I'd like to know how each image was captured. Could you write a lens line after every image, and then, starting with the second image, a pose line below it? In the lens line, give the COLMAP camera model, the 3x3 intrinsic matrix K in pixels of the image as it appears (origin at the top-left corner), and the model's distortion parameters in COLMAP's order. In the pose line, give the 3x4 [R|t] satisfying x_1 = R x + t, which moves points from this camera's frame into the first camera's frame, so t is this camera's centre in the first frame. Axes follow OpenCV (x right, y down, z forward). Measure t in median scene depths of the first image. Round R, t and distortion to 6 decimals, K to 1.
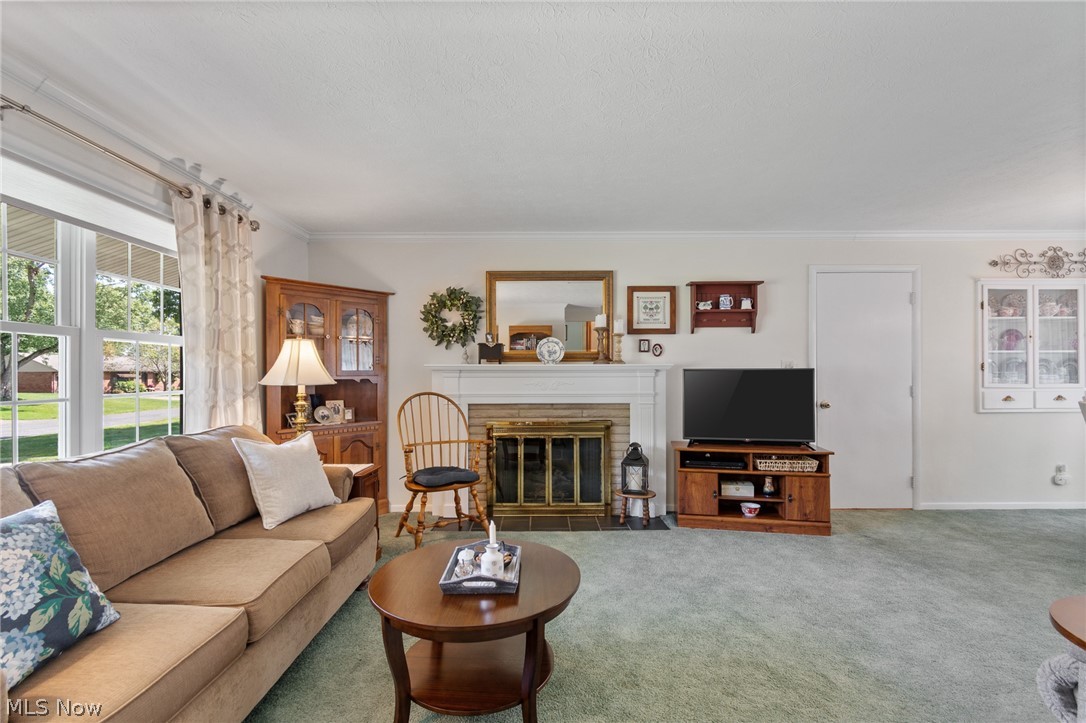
lens RADIAL K [[482.0, 0, 542.0], [0, 482.0, 370.7], [0, 0, 1]] dist [0.001643, 0.000241]
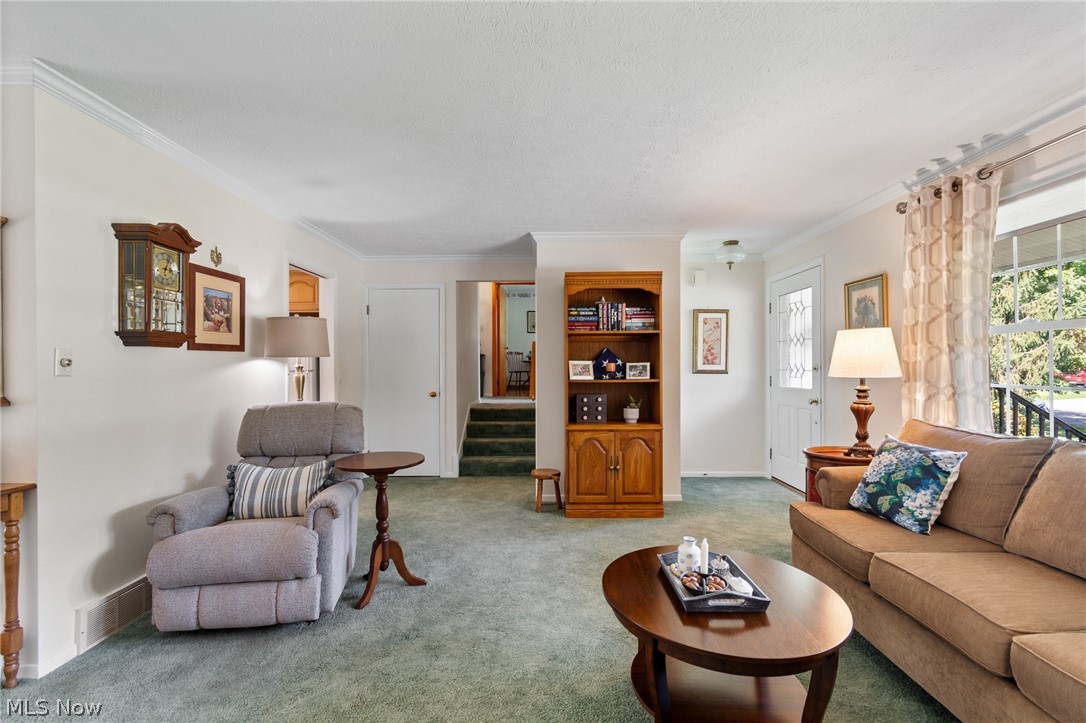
lens RADIAL K [[482.0, 0, 539.4], [0, 482.0, 363.3], [0, 0, 1]] dist [0.001643, 0.000241]
pose [[-0.999772, 0.006479, 0.020356, 0.080535], [0.006372, 0.999966, -0.005305, 0.001410], [-0.020390, -0.005174, -0.999779, 0.897057]]
